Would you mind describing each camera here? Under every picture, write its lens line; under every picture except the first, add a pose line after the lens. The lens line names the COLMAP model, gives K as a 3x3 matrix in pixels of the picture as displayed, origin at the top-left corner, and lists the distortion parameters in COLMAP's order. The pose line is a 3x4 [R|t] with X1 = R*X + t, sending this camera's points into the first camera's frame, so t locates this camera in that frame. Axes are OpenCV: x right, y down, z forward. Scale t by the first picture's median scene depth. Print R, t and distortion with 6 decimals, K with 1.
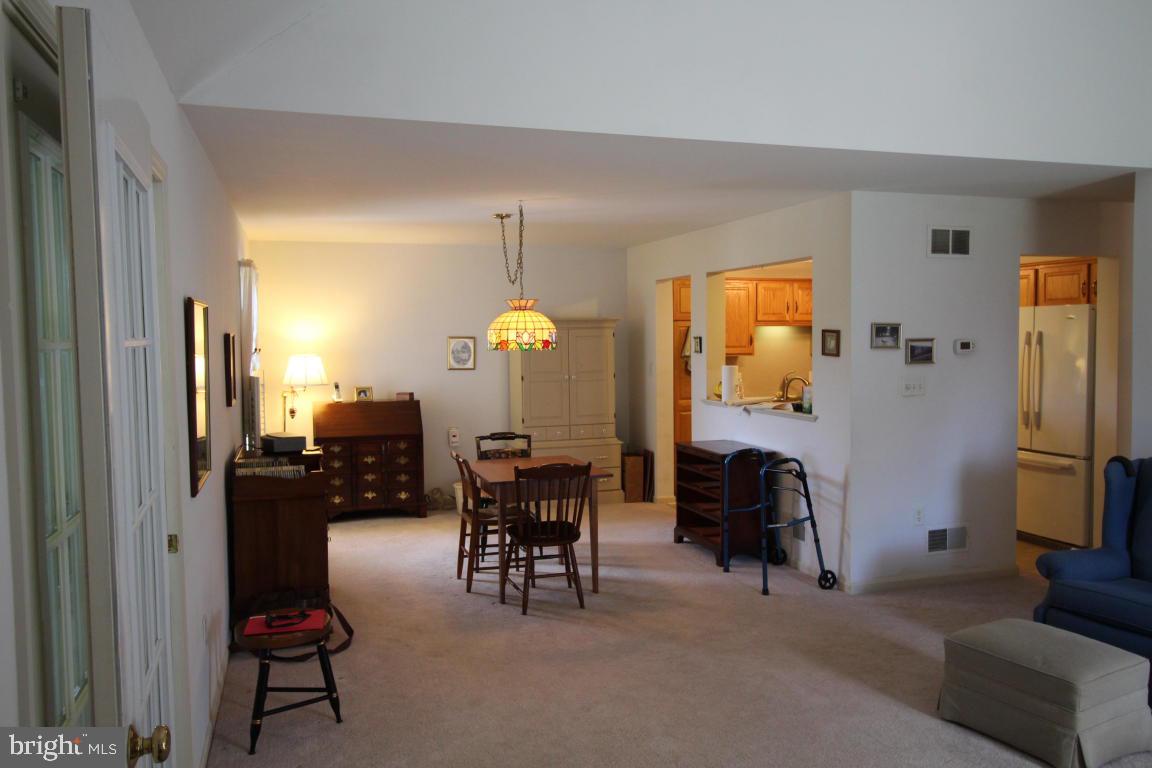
lens RADIAL K [[867.2, 0, 574.9], [0, 867.2, 381.3], [0, 0, 1]] dist [0.011847, 0.001804]
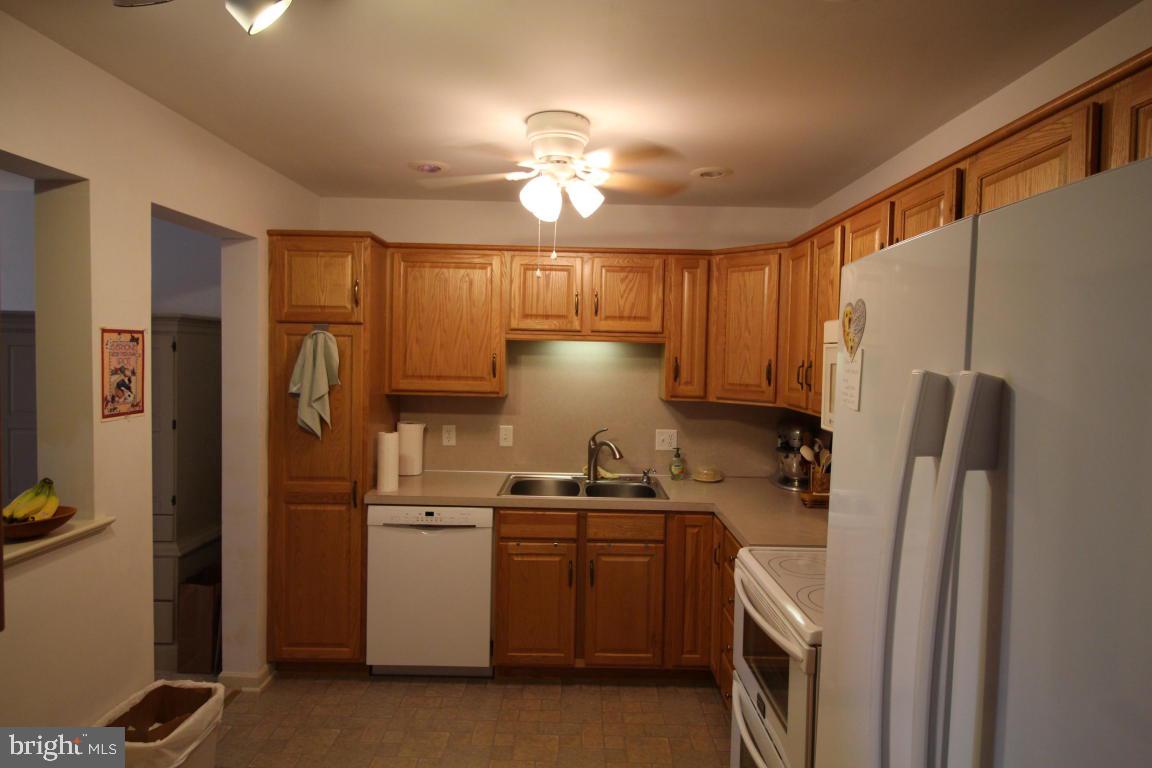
lens RADIAL K [[685.4, 0, 576.1], [0, 685.4, 383.5], [0, 0, 1]] dist [0.003233, 0.000265]
pose [[0.952047, 0.044537, -0.302694, 0.359051], [-0.046808, 0.998904, -0.000251, -0.037644], [0.302351, 0.014407, 0.953088, 0.601235]]
